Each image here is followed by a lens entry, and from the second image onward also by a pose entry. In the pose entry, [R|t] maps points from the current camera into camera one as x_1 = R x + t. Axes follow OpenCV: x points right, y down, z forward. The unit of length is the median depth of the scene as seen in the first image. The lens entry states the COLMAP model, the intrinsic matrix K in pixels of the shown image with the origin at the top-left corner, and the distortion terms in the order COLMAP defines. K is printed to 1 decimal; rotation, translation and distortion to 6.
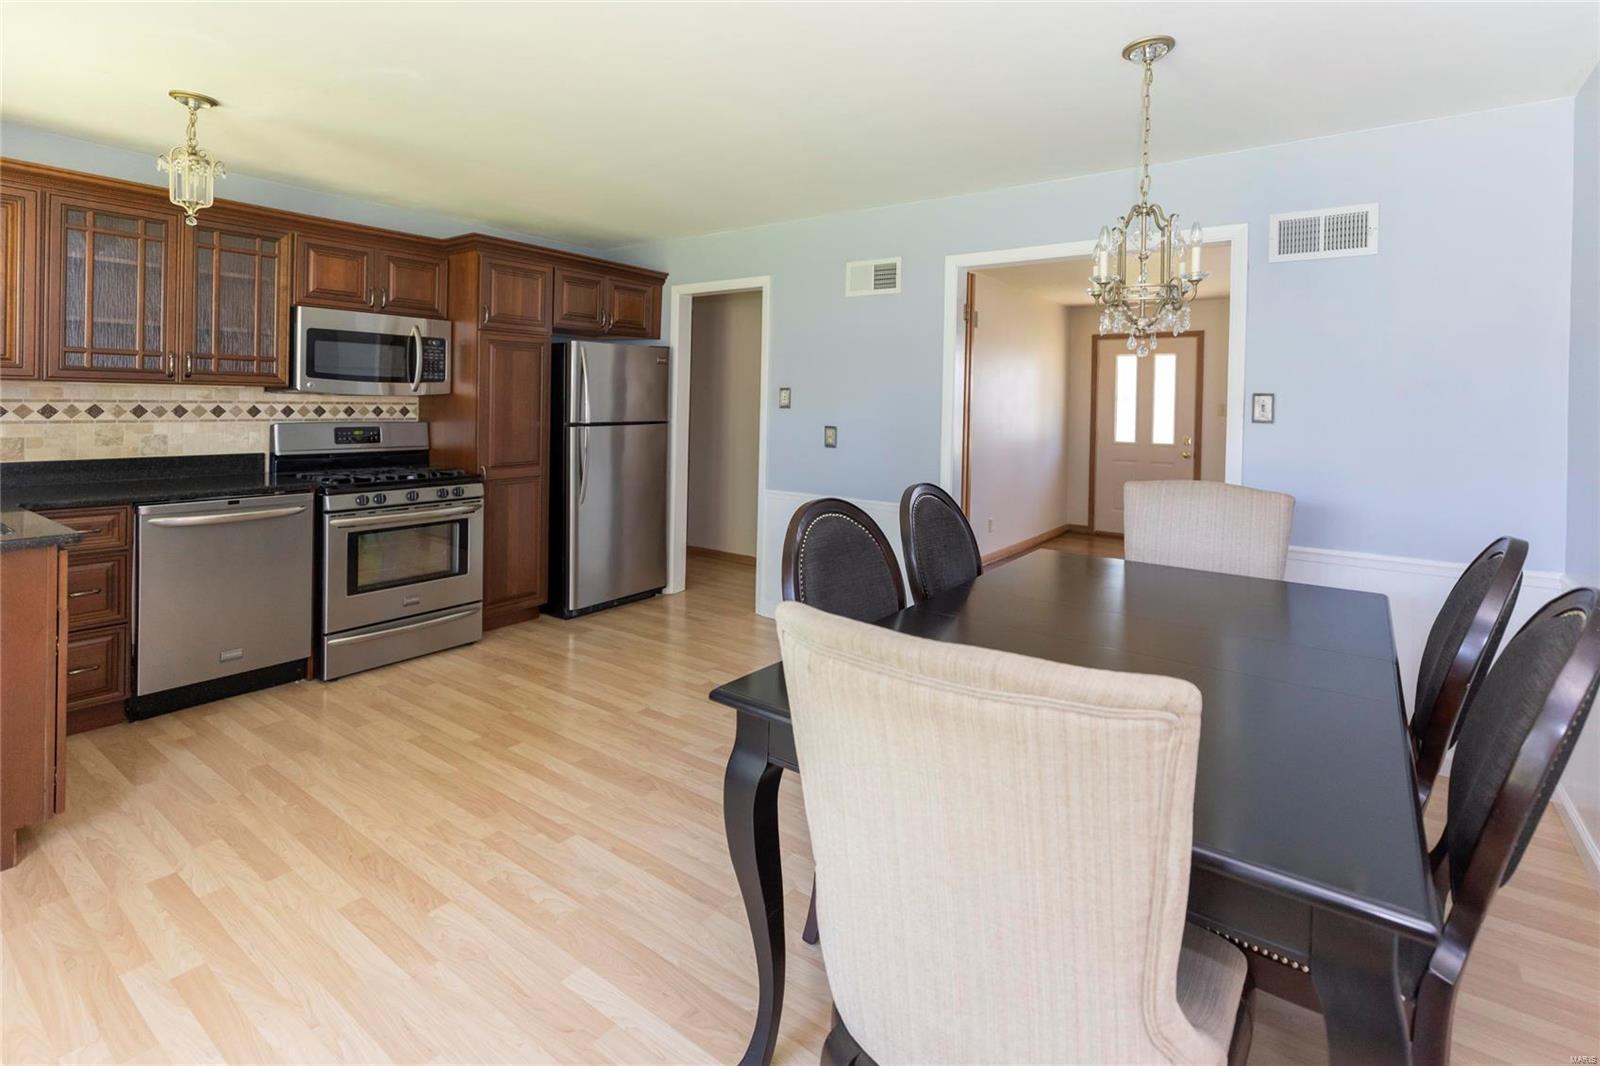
lens RADIAL K [[726.7, 0, 794.7], [0, 726.7, 403.3], [0, 0, 1]] dist [0.006468, 0.001404]
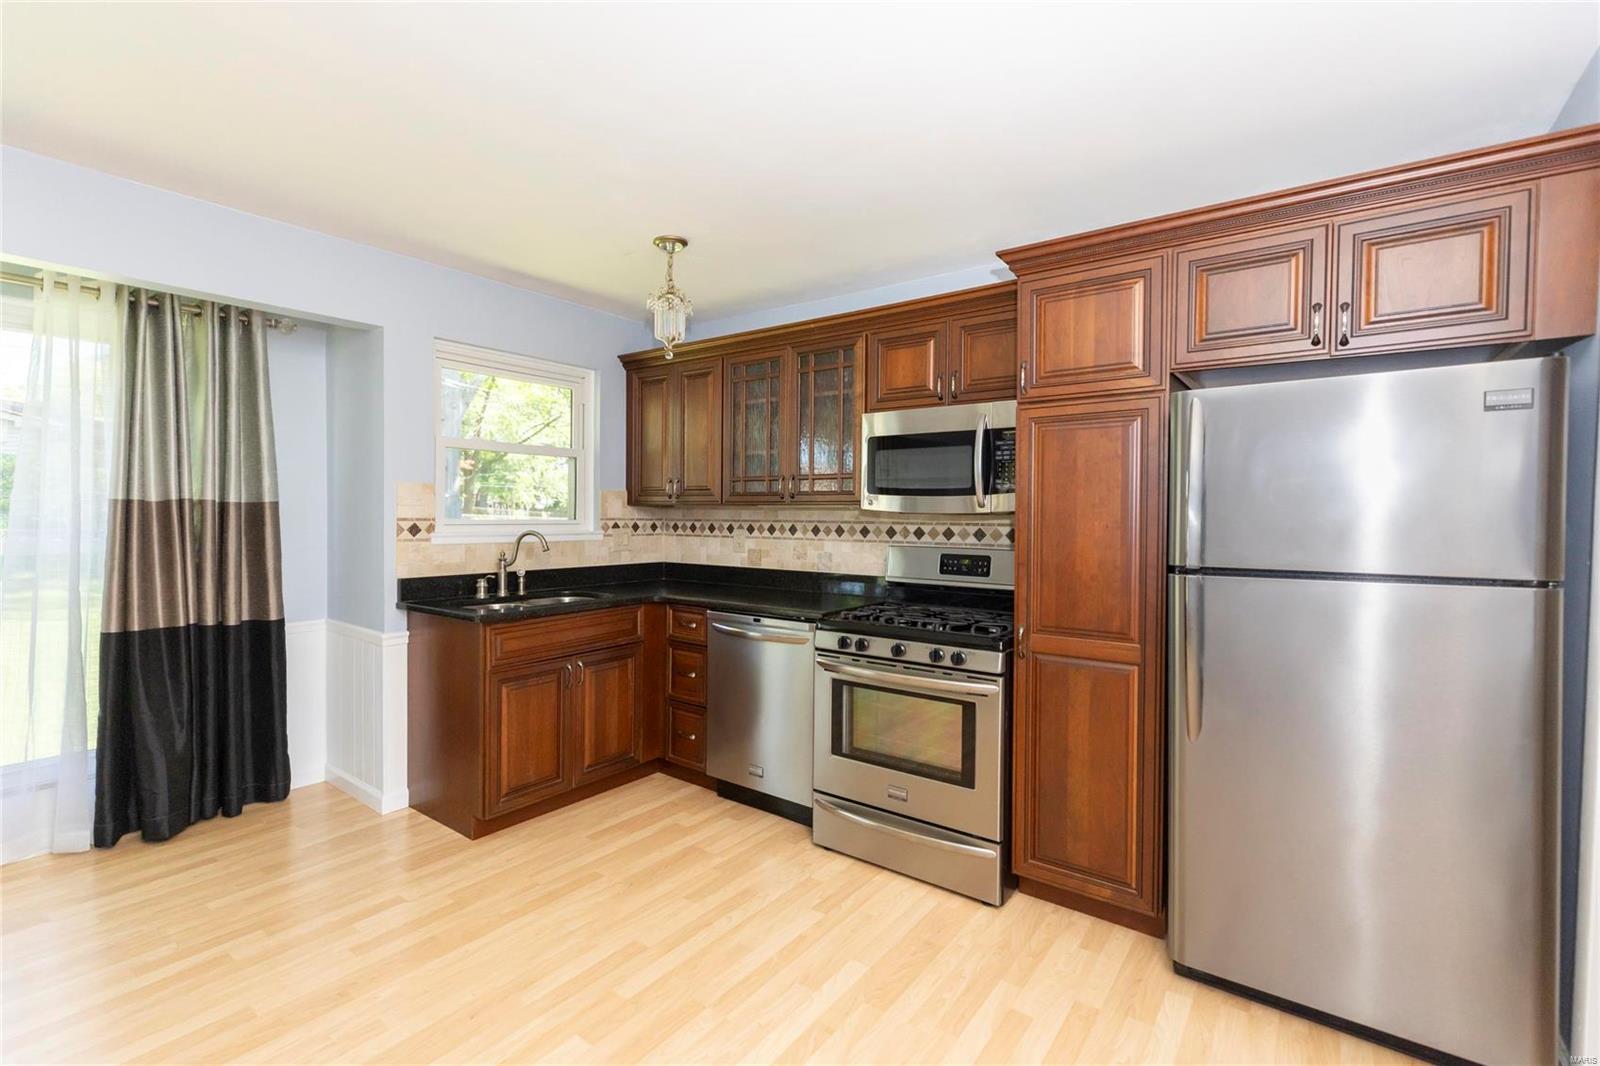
lens RADIAL K [[726.7, 0, 783.5], [0, 726.7, 529.0], [0, 0, 1]] dist [0.006468, 0.001404]
pose [[0.005977, 0.002821, -0.999978, 0.187284], [-0.012019, 0.999924, 0.002749, 0.005372], [0.999910, 0.012002, 0.006011, 0.818104]]
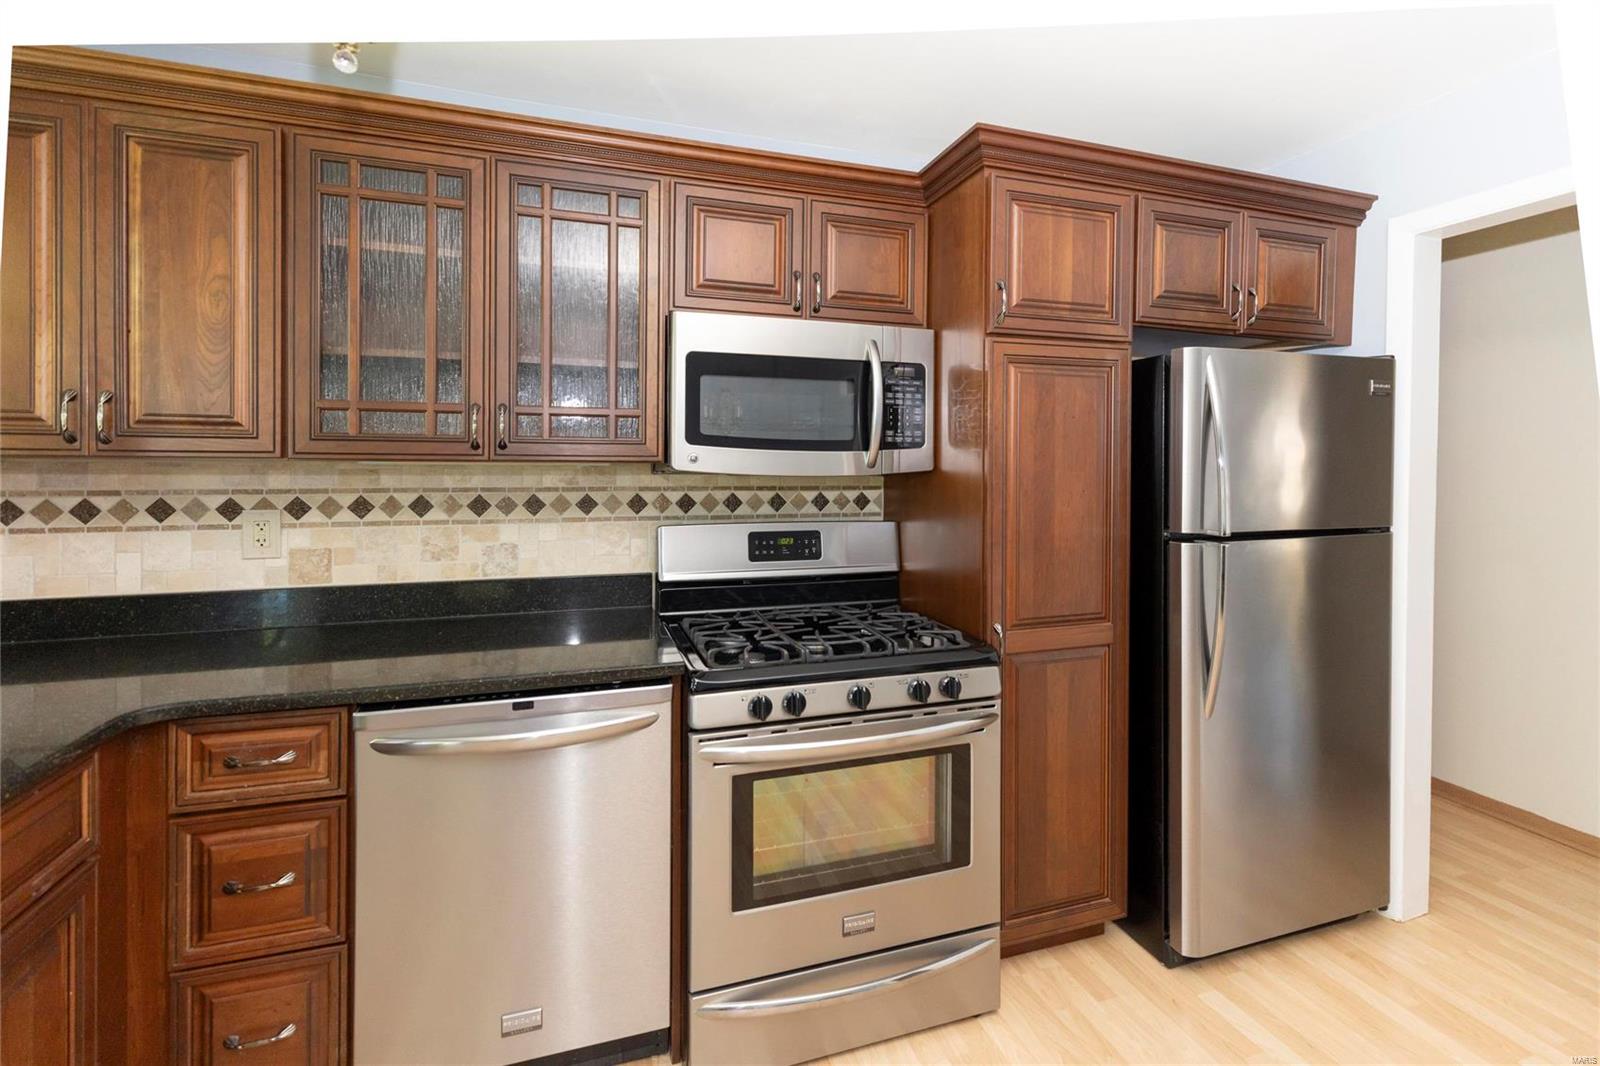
lens RADIAL K [[726.7, 0, 834.3], [0, 726.7, 468.6], [0, 0, 1]] dist [0.006468, 0.001404]
pose [[0.830345, -0.008865, -0.557180, -0.260932], [0.007433, 0.999961, -0.004833, -0.013234], [0.557201, -0.000129, 0.830378, 0.567282]]
